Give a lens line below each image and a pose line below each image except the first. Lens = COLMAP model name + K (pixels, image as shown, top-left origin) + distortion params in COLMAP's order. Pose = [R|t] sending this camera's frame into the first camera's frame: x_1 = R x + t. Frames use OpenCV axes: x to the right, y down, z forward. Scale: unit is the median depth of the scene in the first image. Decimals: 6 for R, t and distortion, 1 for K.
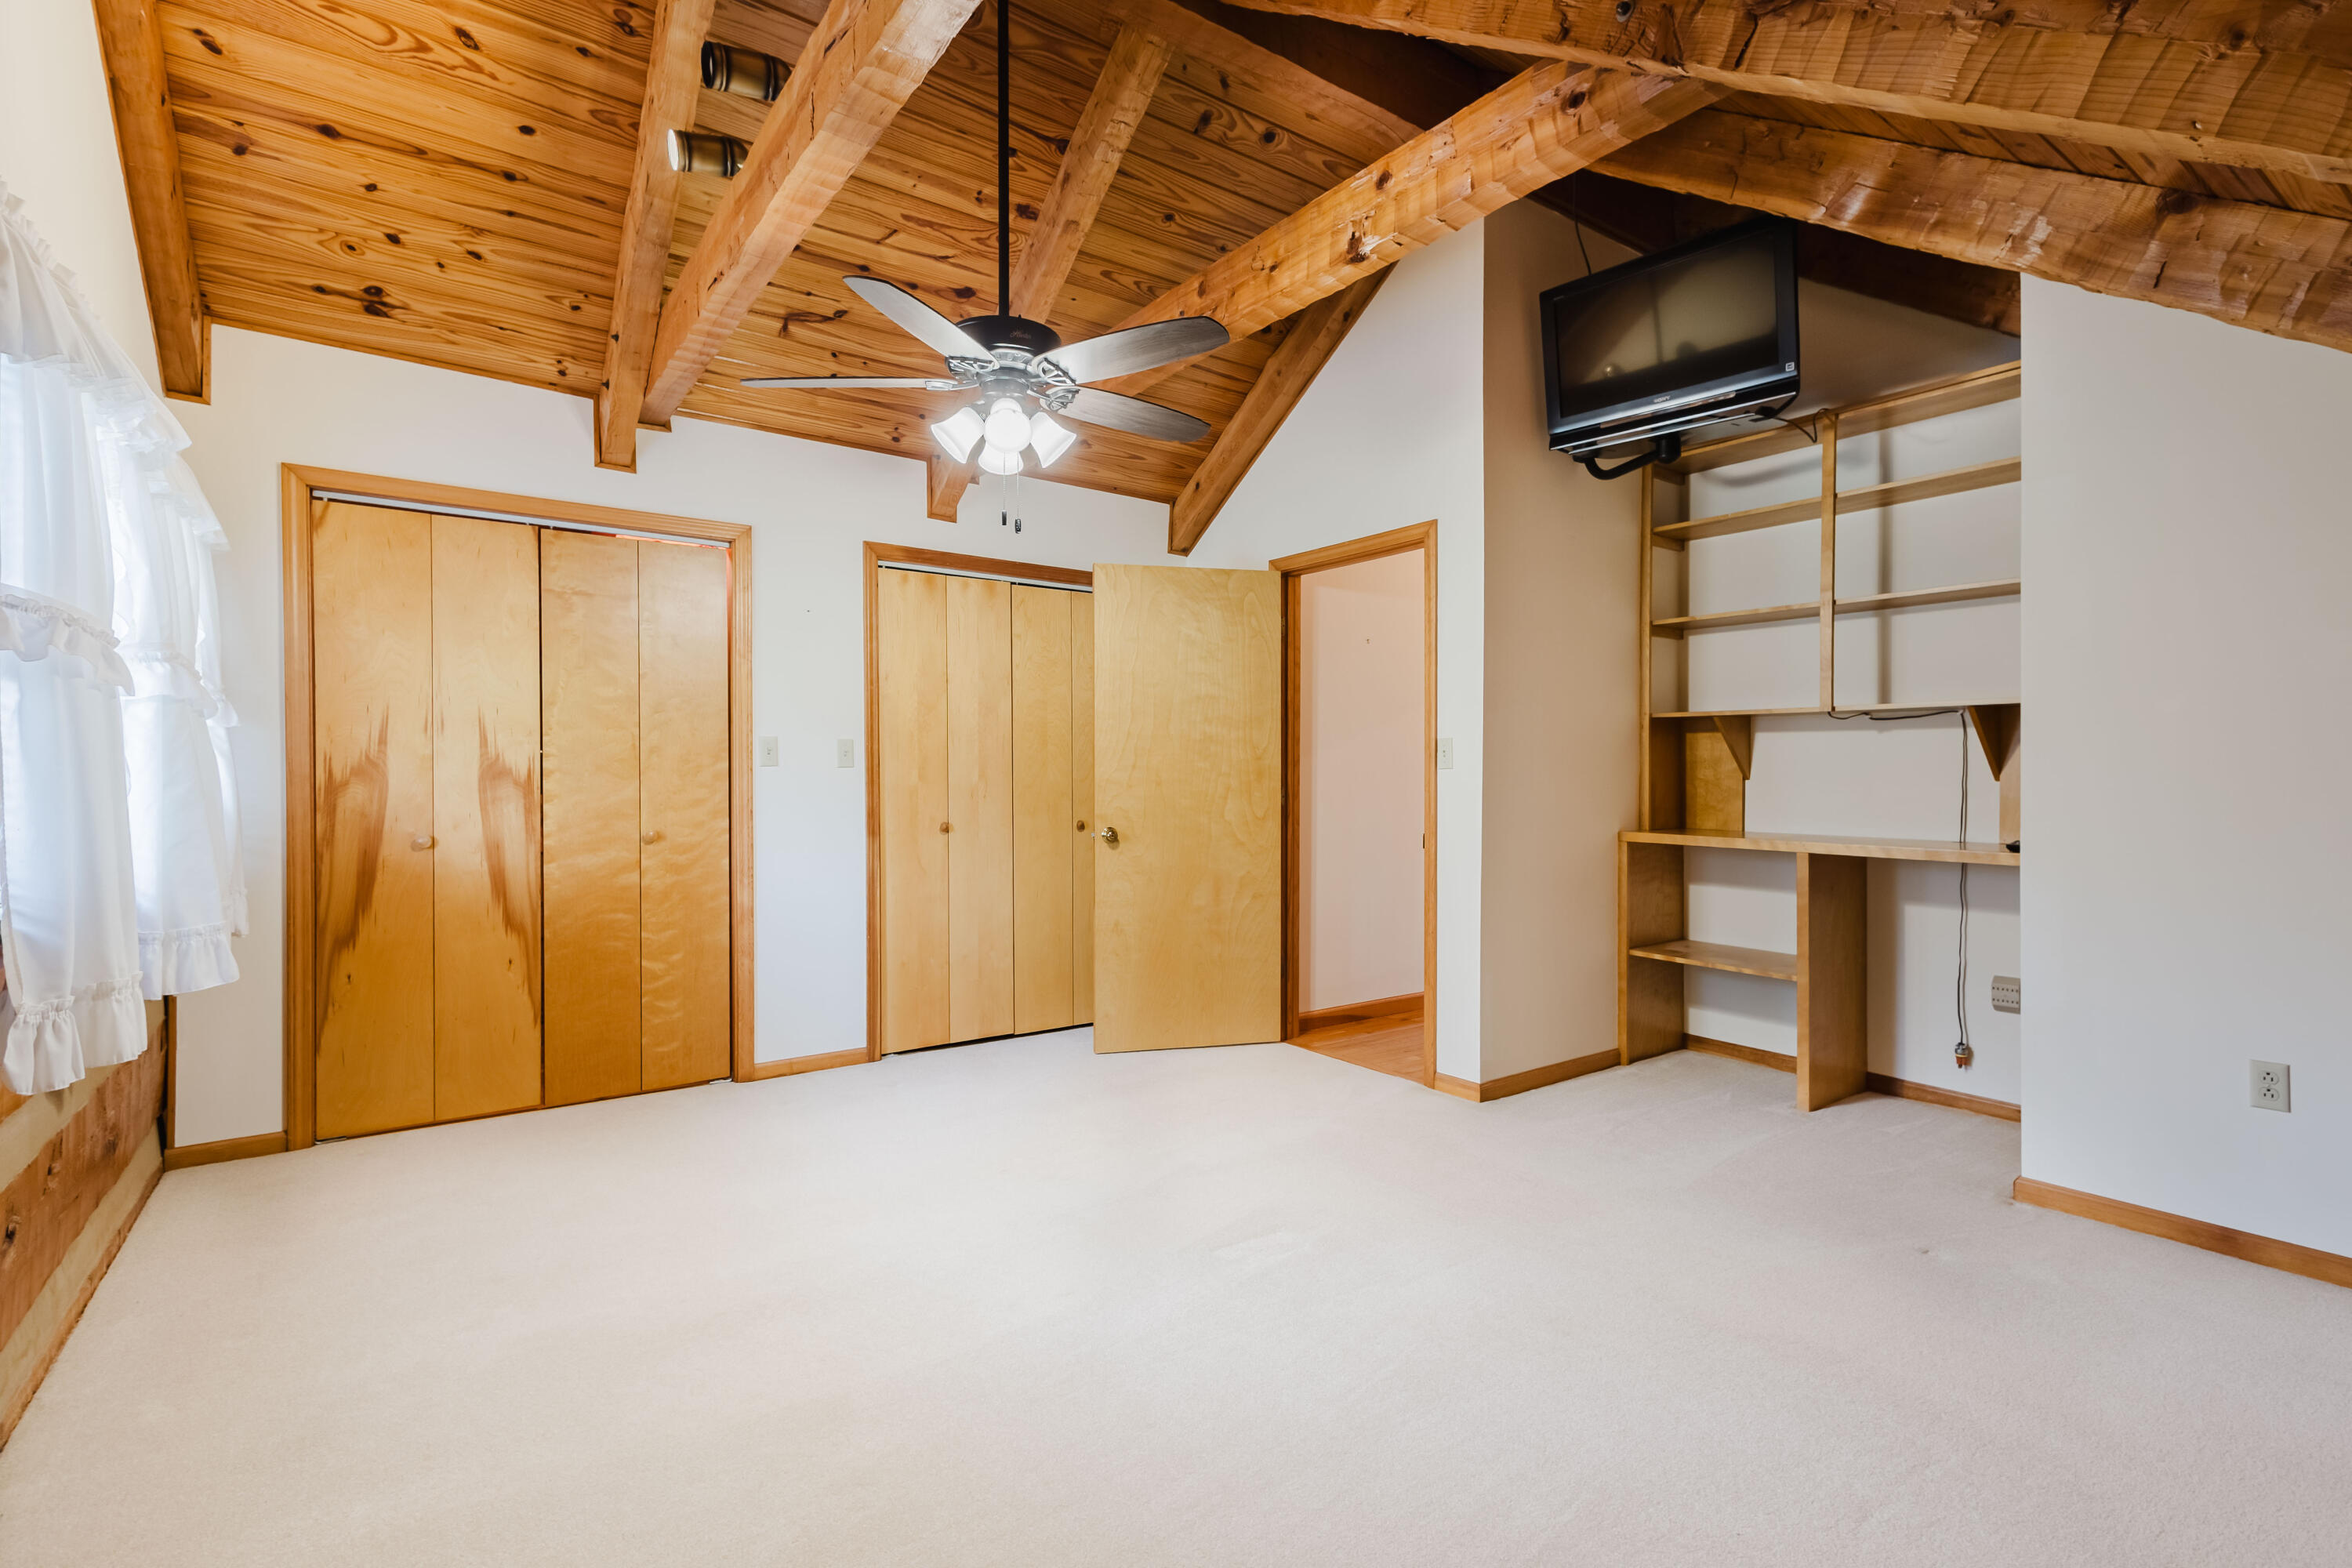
lens RADIAL K [[1076.9, 0, 1176.0], [0, 1076.9, 784.0], [0, 0, 1]] dist [0.001338, -0.000007]
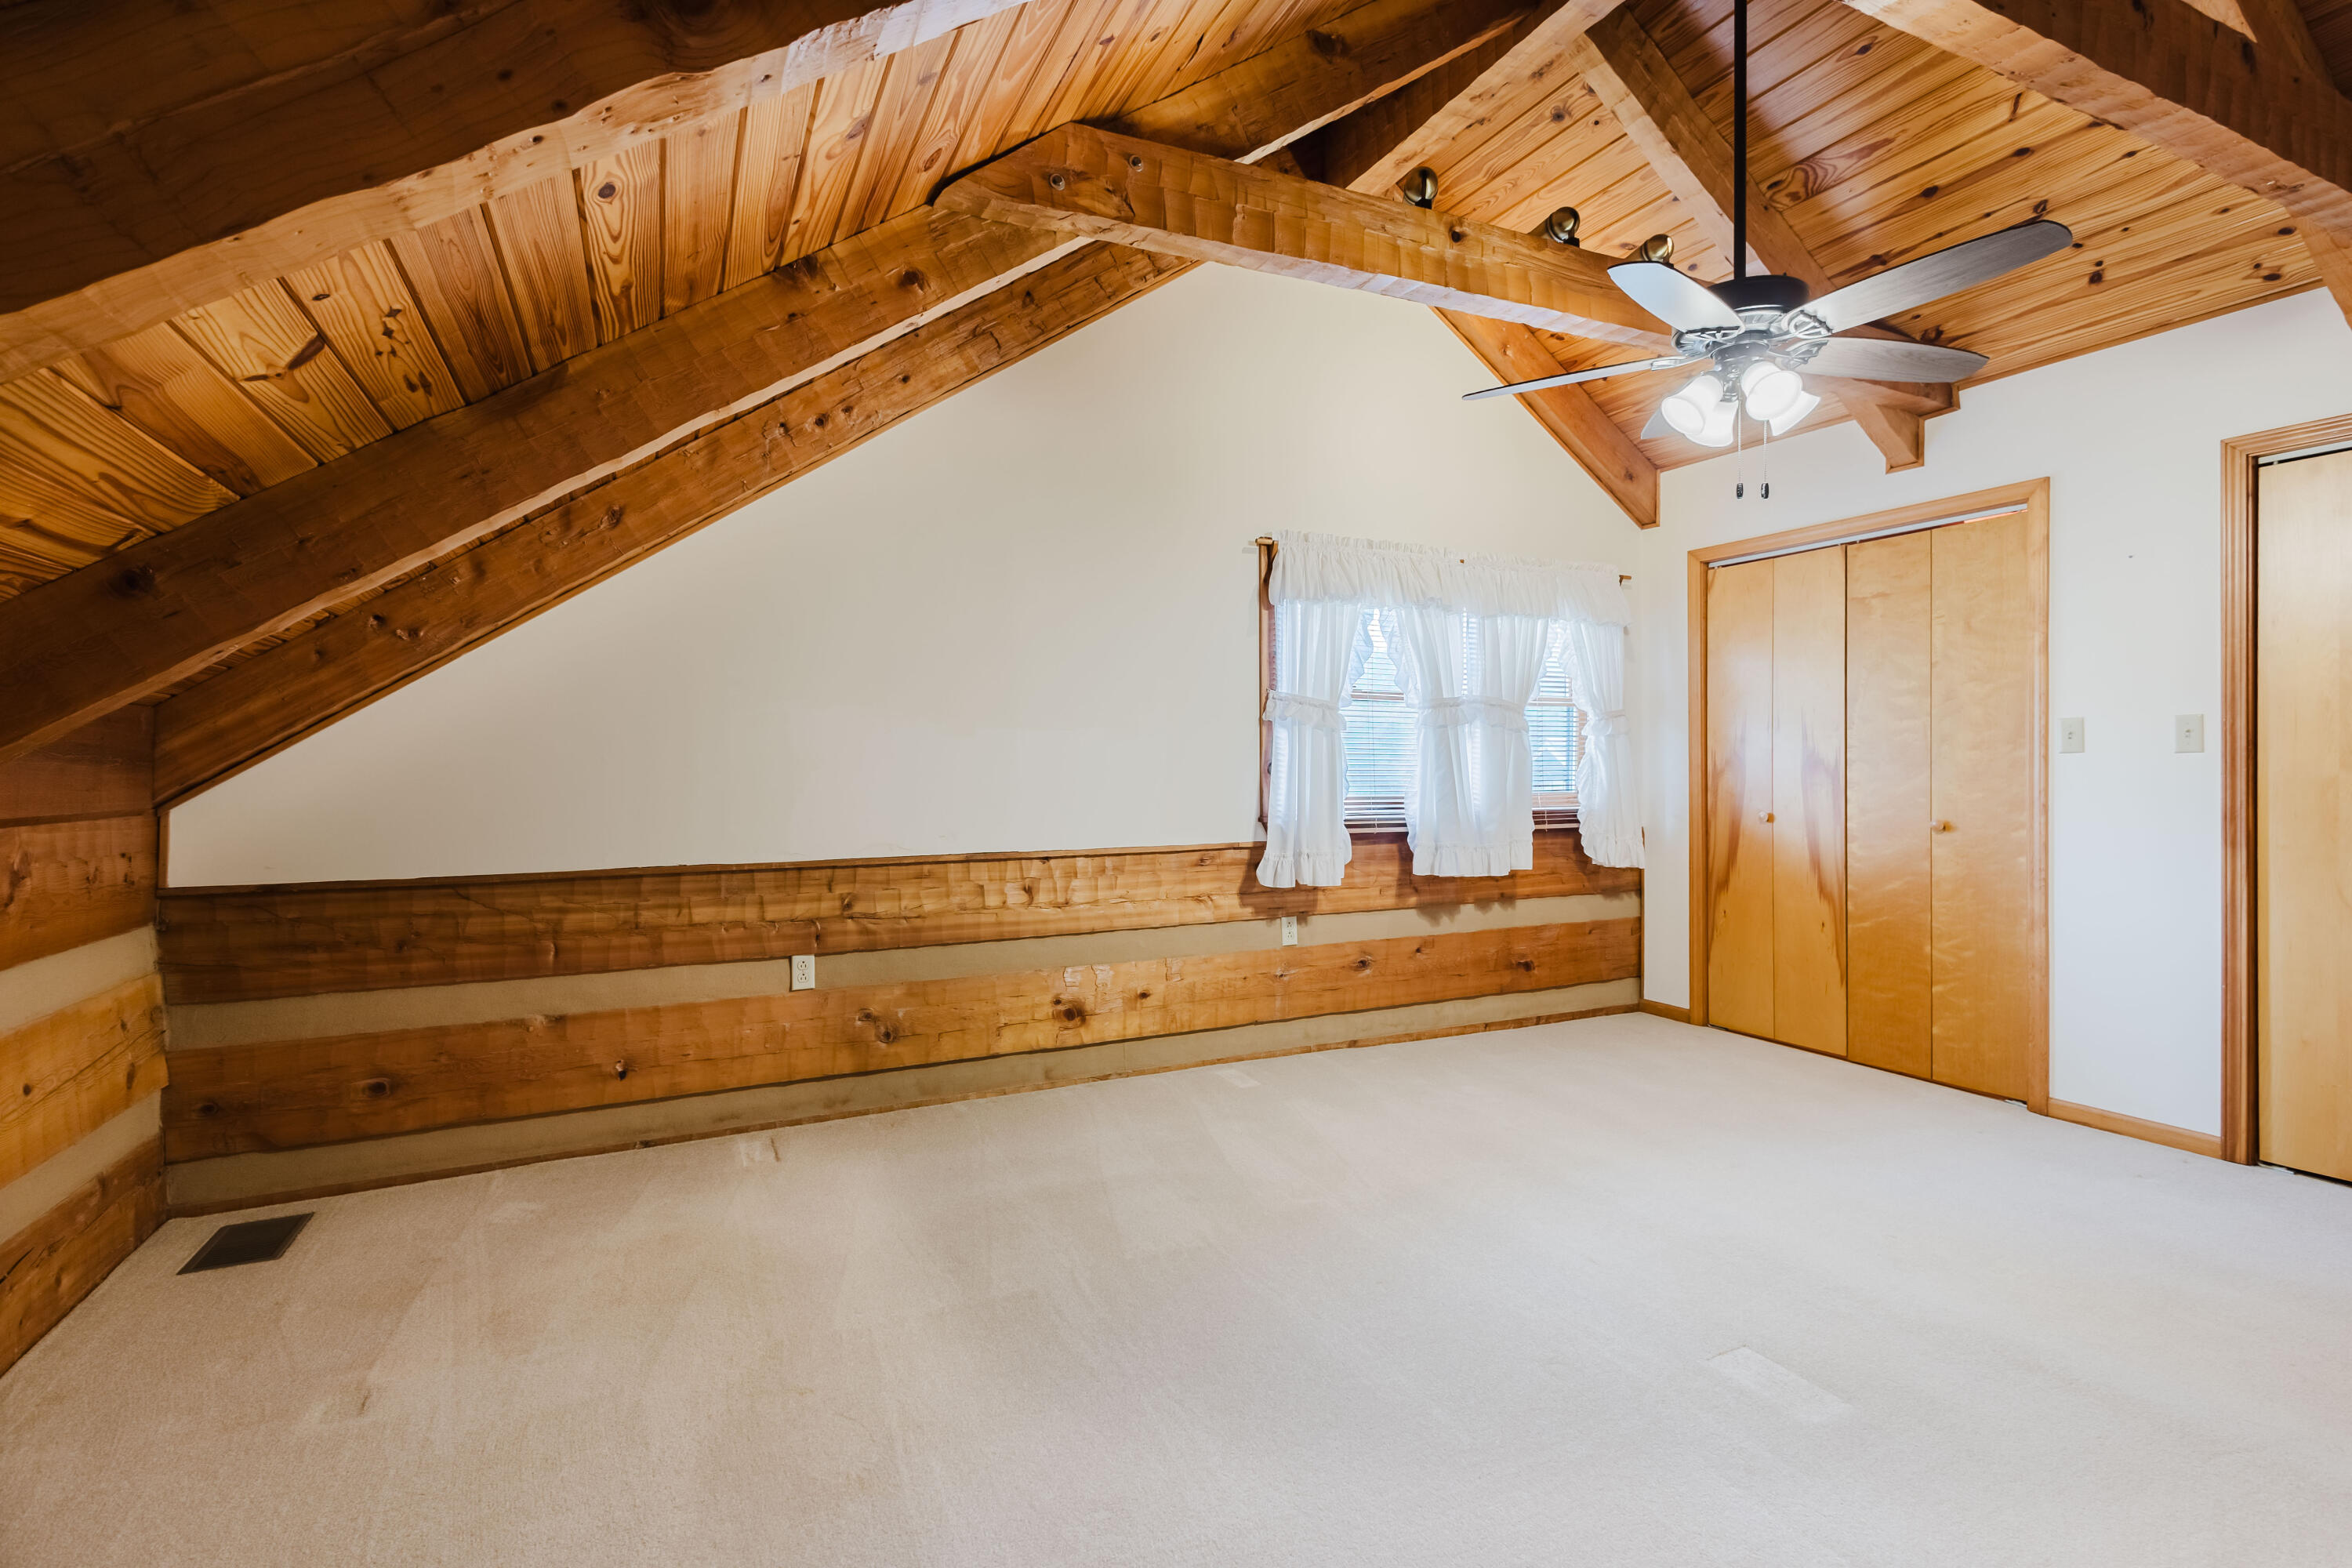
lens RADIAL K [[1079.1, 0, 1173.5], [0, 1079.1, 769.2], [0, 0, 1]] dist [0.001157, -0.000365]
pose [[-0.183965, 0.001190, -0.982932, 0.651966], [-0.002774, 0.999995, 0.001730, -0.003133], [0.982929, 0.003045, -0.183960, 0.516723]]
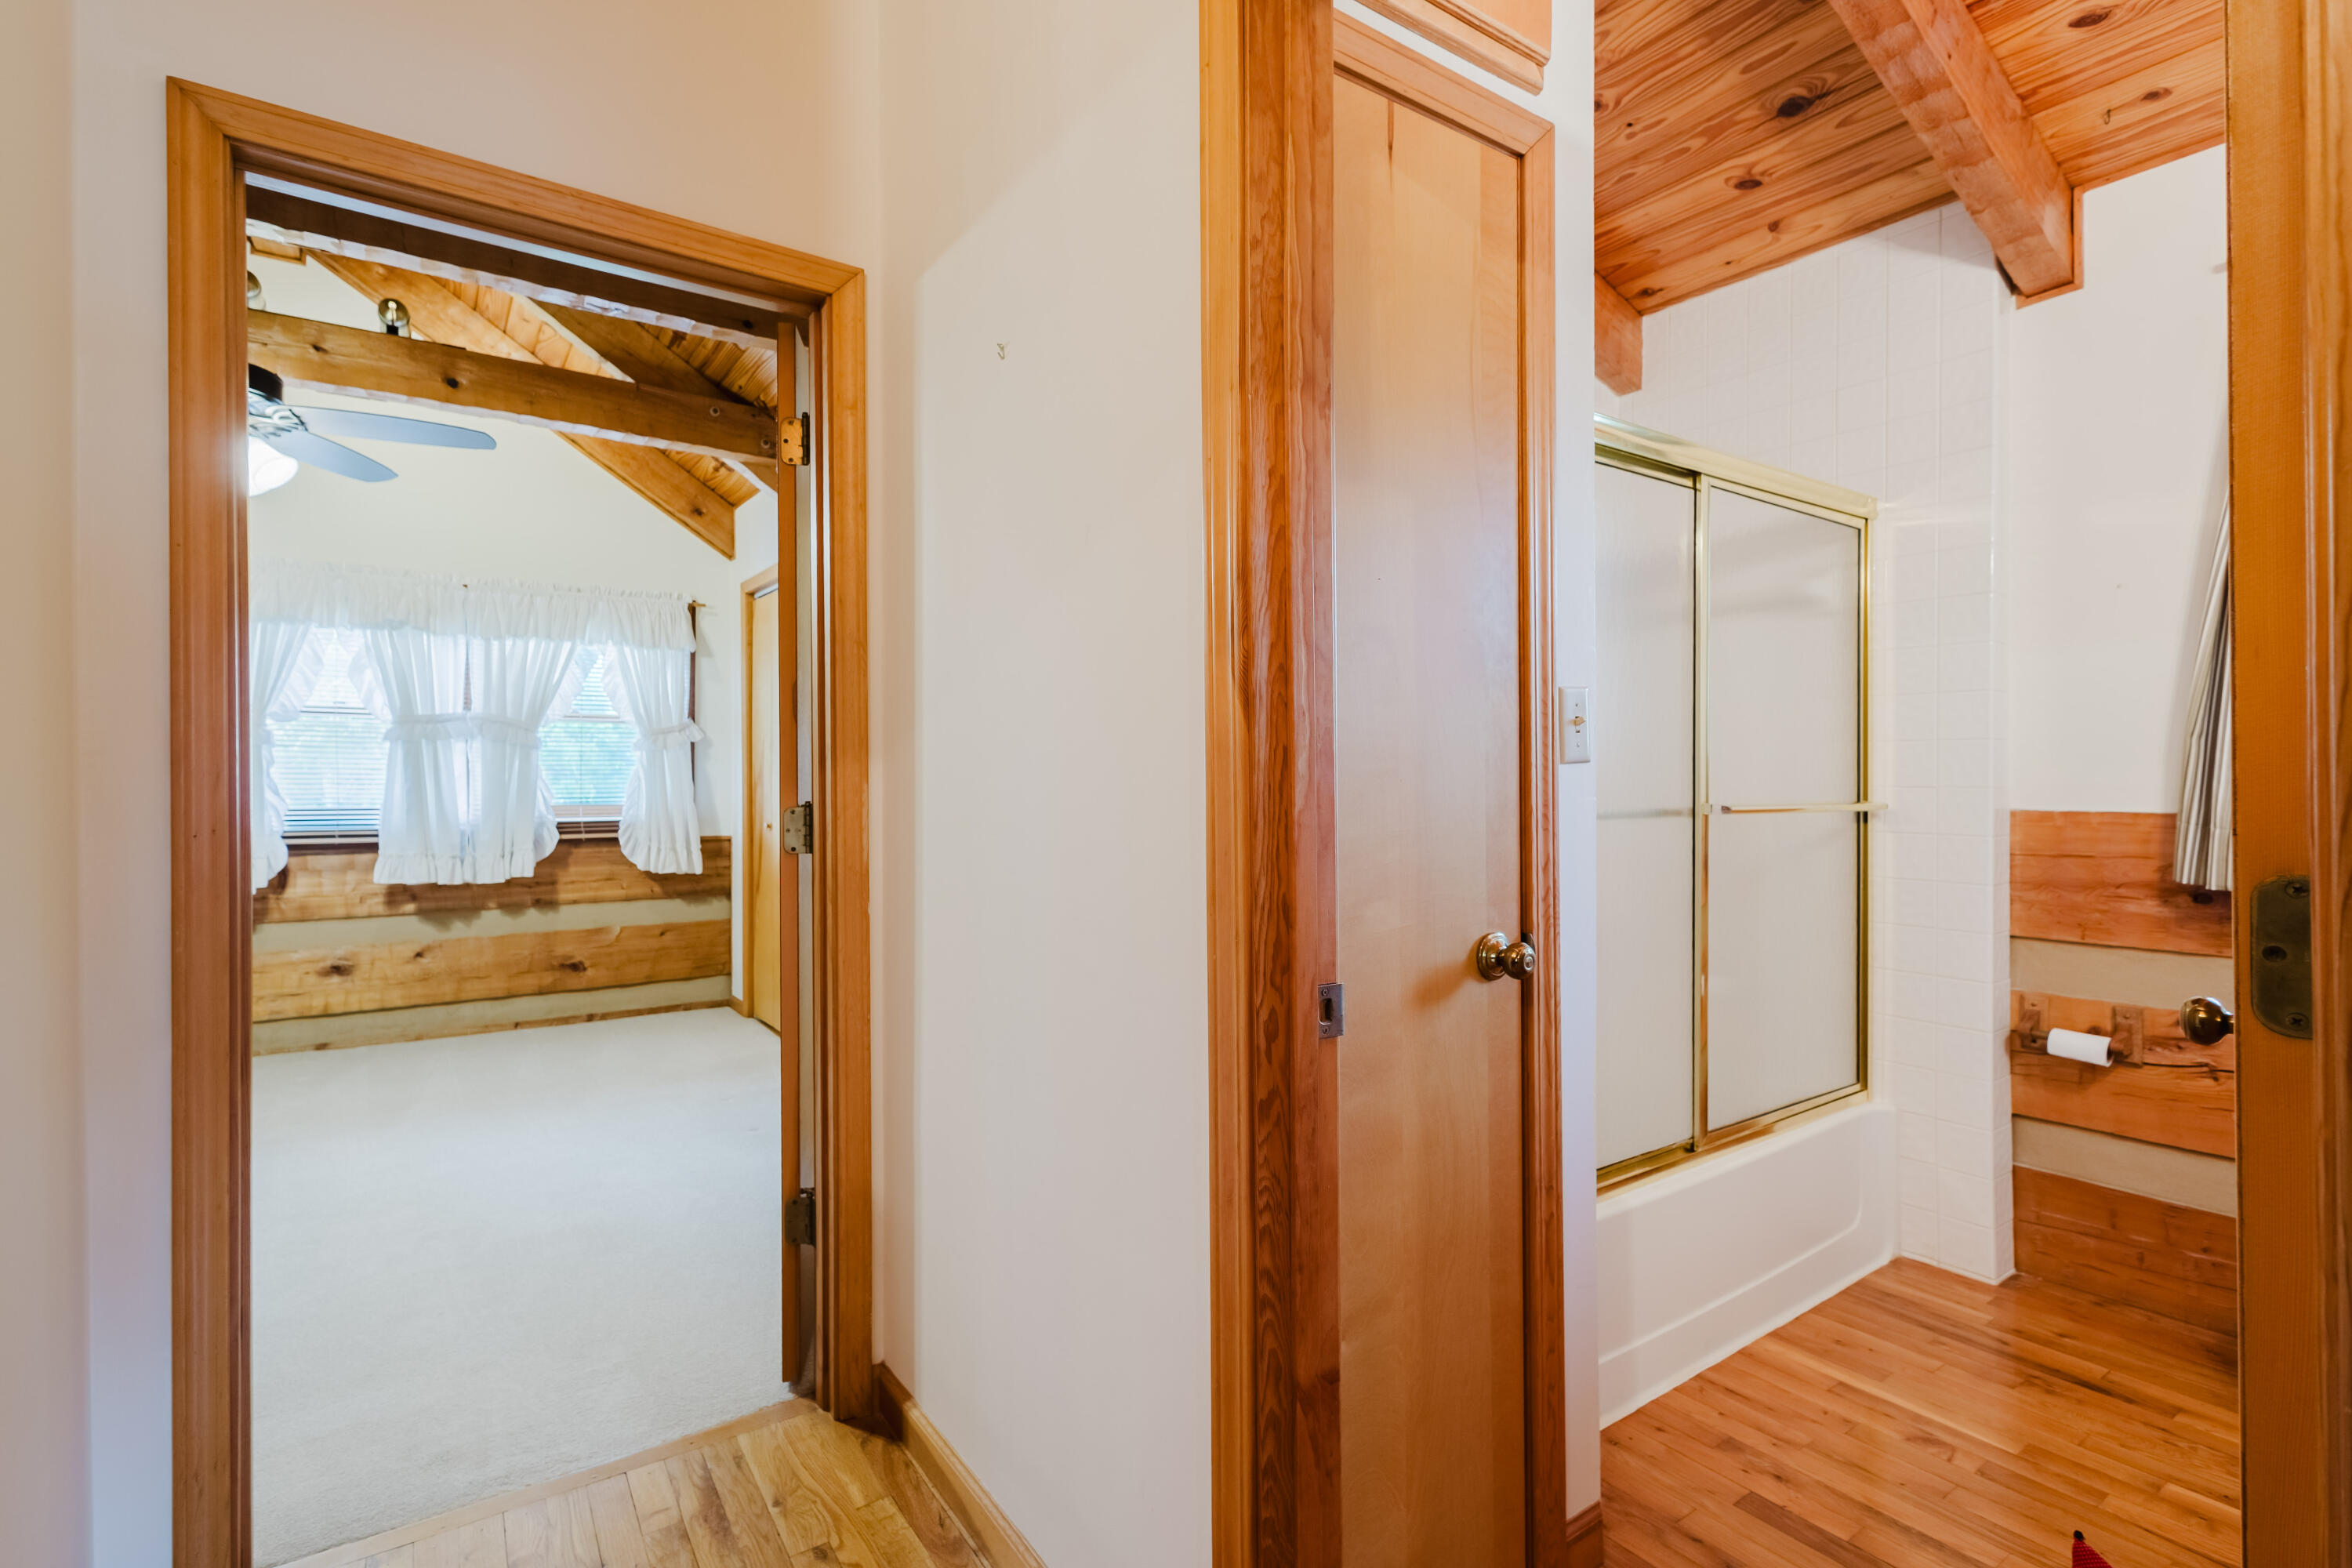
lens RADIAL K [[1079.1, 0, 1173.5], [0, 1079.1, 769.2], [0, 0, 1]] dist [0.001157, -0.000365]
pose [[-0.022599, -0.004008, -0.999737, 0.664613], [-0.006304, 0.999973, -0.003866, -0.018086], [0.999725, 0.006215, -0.022623, 1.479175]]
